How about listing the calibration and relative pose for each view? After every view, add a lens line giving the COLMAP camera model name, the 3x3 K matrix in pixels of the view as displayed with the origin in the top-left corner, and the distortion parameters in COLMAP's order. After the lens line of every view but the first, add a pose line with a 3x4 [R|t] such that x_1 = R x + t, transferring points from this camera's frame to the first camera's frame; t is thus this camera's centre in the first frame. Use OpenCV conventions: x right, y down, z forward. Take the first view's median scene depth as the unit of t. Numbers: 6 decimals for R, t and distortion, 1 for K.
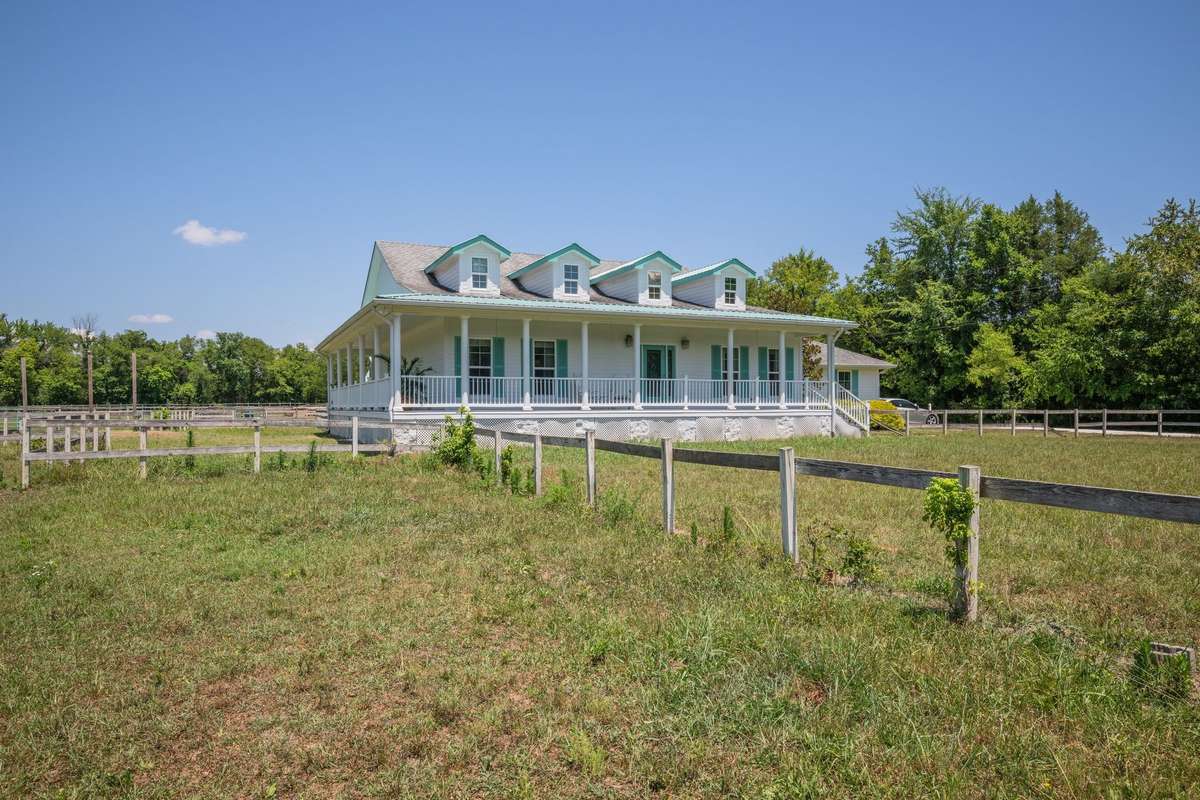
lens RADIAL K [[785.2, 0, 600.0], [0, 785.2, 400.0], [0, 0, 1]] dist [0.007566, 0.001731]
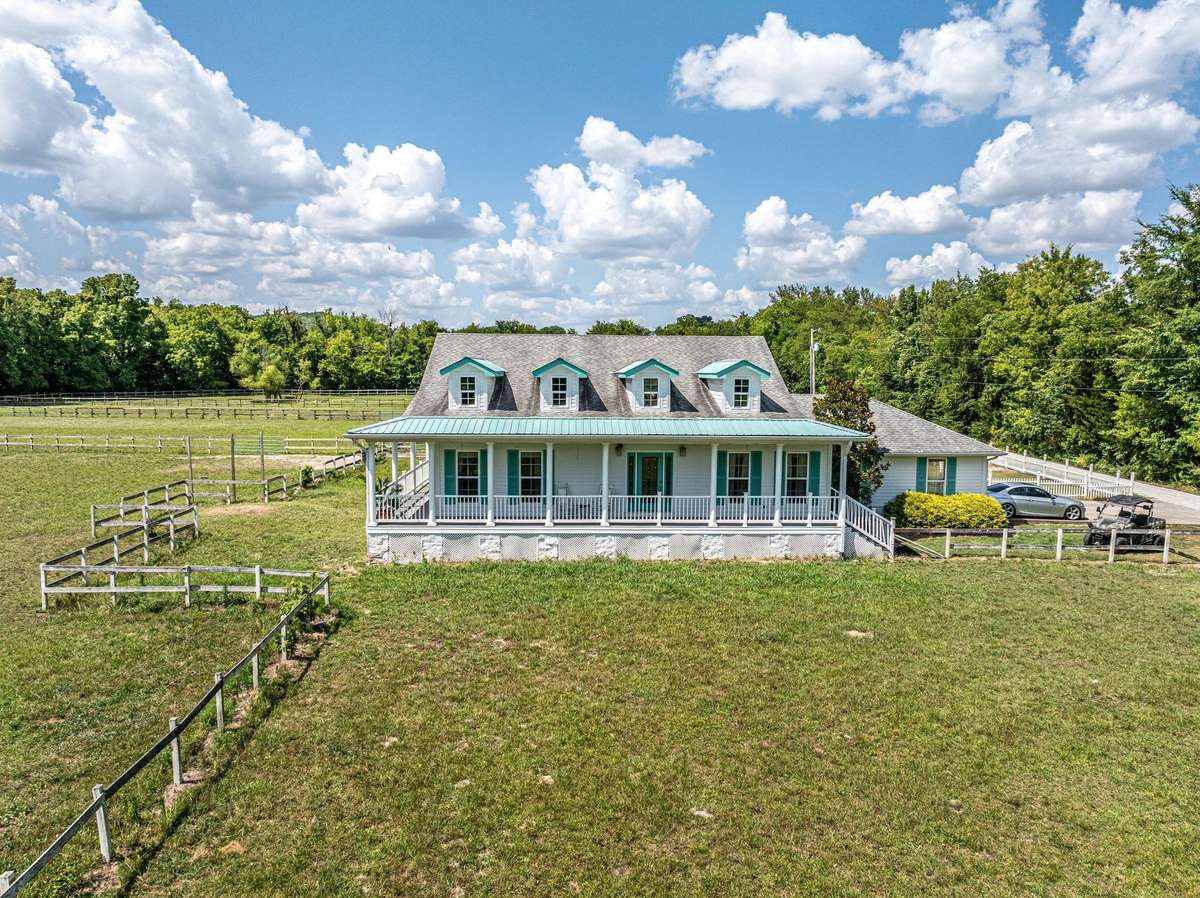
lens RADIAL K [[873.6, 0, 600.0], [0, 873.6, 449.0], [0, 0, 1]] dist [-0.005483, -0.002355]
pose [[0.920059, 0.046302, -0.389035, 0.454503], [-0.006423, 0.994641, 0.103190, -0.193767], [0.391728, -0.092442, 0.915426, -0.035824]]
